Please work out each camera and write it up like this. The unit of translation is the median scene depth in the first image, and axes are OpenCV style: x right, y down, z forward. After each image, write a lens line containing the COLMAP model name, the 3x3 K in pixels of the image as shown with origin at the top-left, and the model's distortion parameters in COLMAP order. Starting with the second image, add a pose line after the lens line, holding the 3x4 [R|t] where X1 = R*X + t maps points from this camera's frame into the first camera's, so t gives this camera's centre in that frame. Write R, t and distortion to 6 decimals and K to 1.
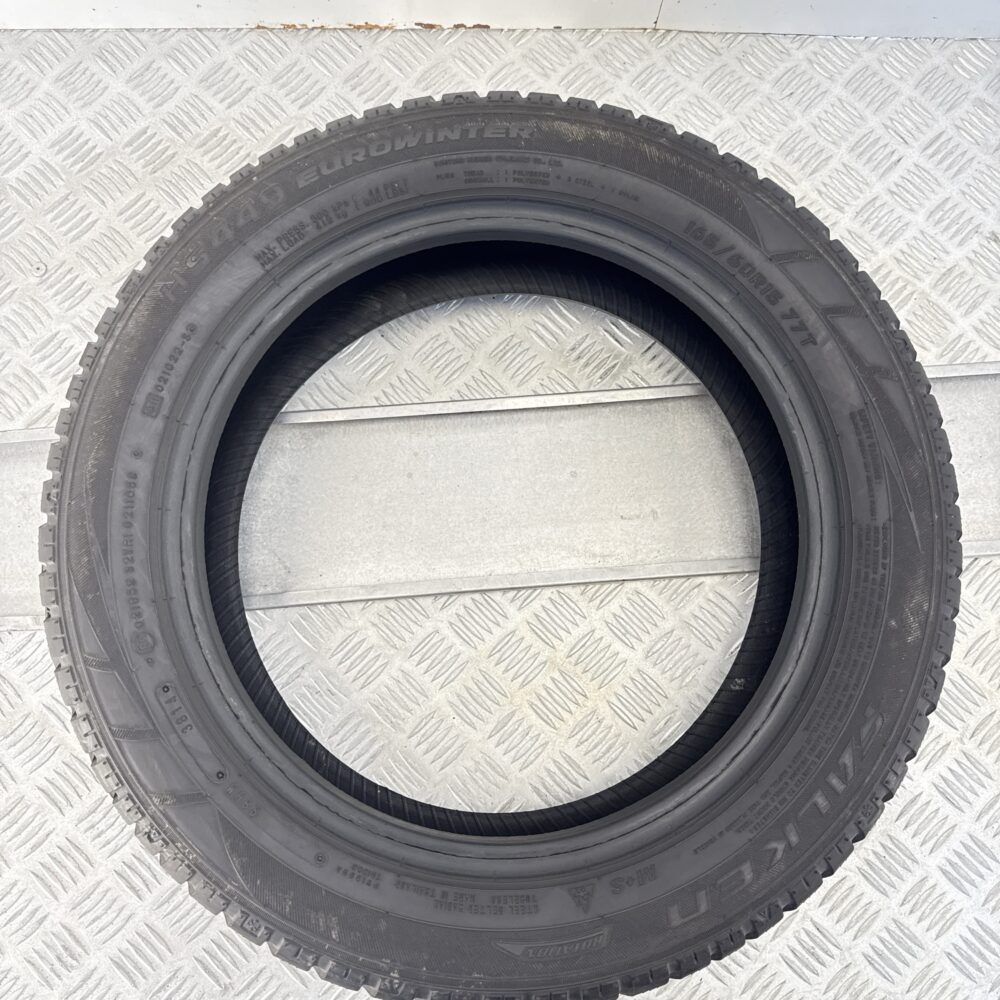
lens RADIAL K [[967.9, 0, 502.5], [0, 967.9, 514.6], [0, 0, 1]] dist [0.124574, -0.241724]
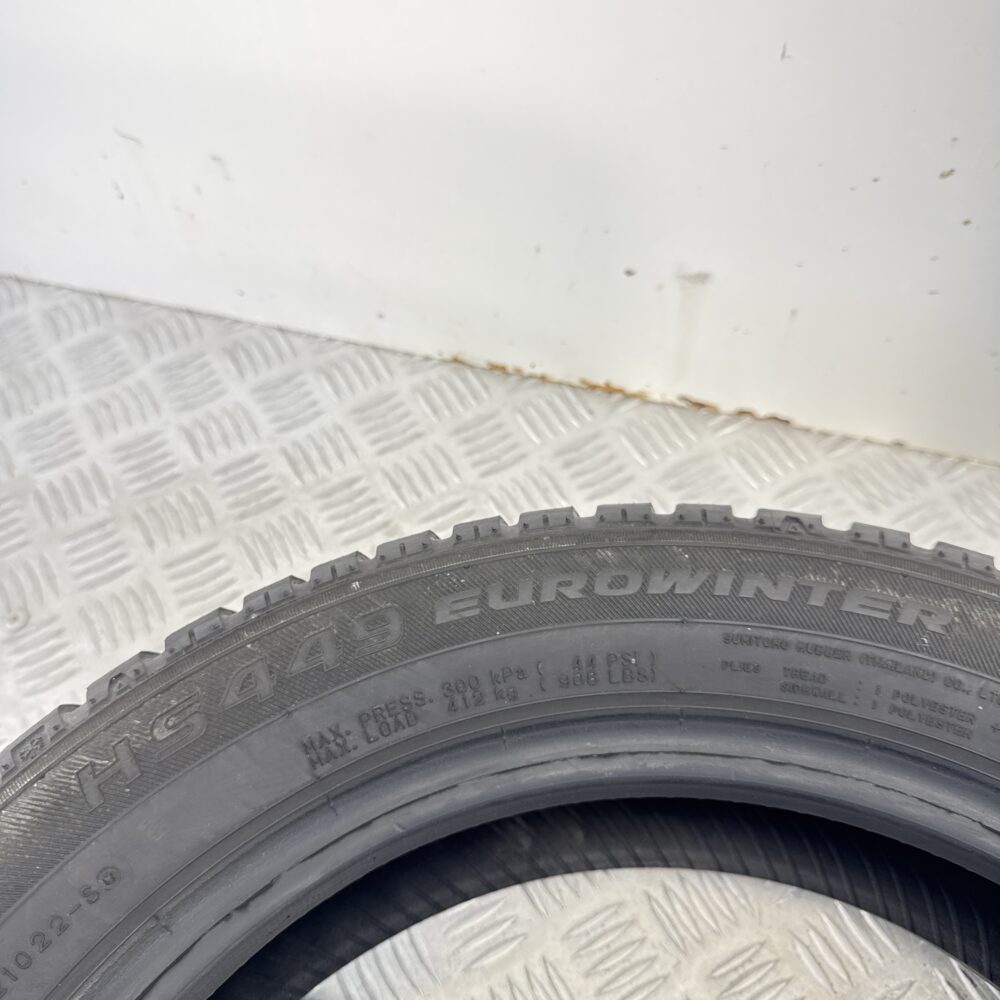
lens RADIAL K [[967.9, 0, 502.5], [0, 967.9, 514.6], [0, 0, 1]] dist [0.124574, -0.241724]
pose [[0.965081, 0.208455, -0.158634, -0.106980], [-0.251673, 0.905830, -0.340783, -0.218724], [0.072657, 0.368807, 0.926662, 0.520762]]
